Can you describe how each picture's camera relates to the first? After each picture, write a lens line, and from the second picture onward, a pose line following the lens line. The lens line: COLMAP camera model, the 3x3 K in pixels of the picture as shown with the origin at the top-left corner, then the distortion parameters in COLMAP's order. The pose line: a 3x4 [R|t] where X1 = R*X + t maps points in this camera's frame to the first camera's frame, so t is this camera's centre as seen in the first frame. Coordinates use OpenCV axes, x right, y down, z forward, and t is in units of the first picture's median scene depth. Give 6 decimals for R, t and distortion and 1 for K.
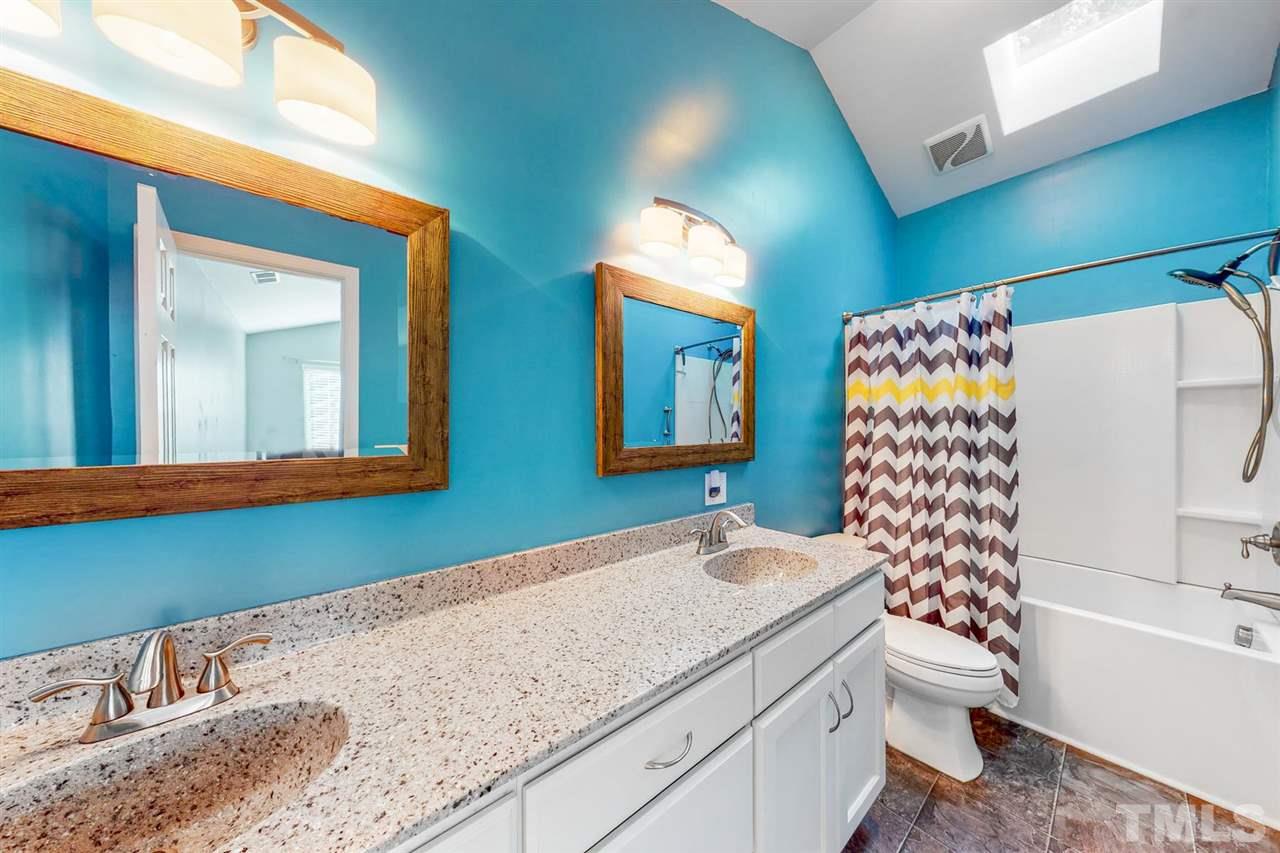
lens RADIAL K [[405.4, 0, 642.7], [0, 405.4, 428.3], [0, 0, 1]] dist [-0.000625, -0.000022]
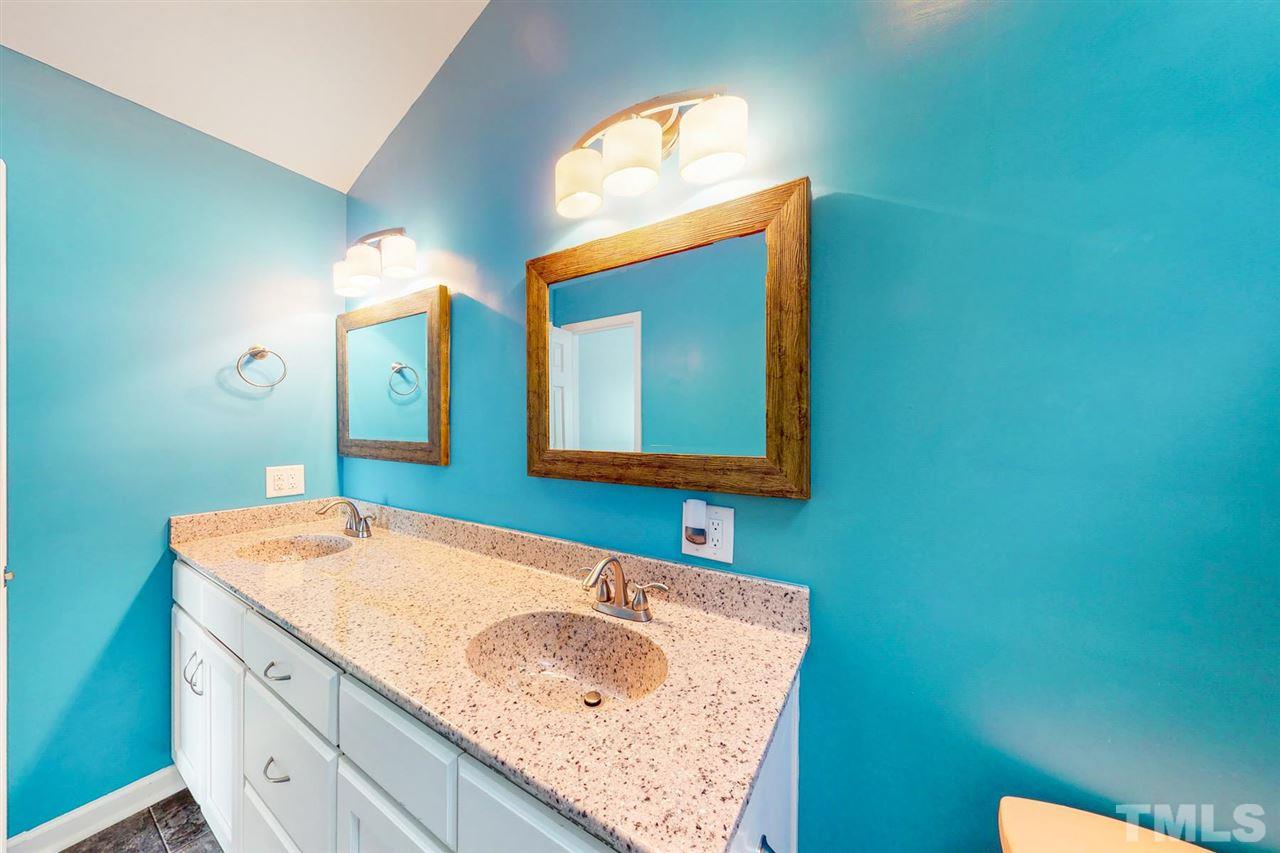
lens RADIAL K [[399.9, 0, 640.3], [0, 399.9, 429.7], [0, 0, 1]] dist [-0.000195, 0.000092]
pose [[0.321333, -0.004847, -0.946954, 0.879063], [-0.022938, 0.999654, -0.012901, 0.011328], [0.946688, 0.025867, 0.321111, 0.893260]]
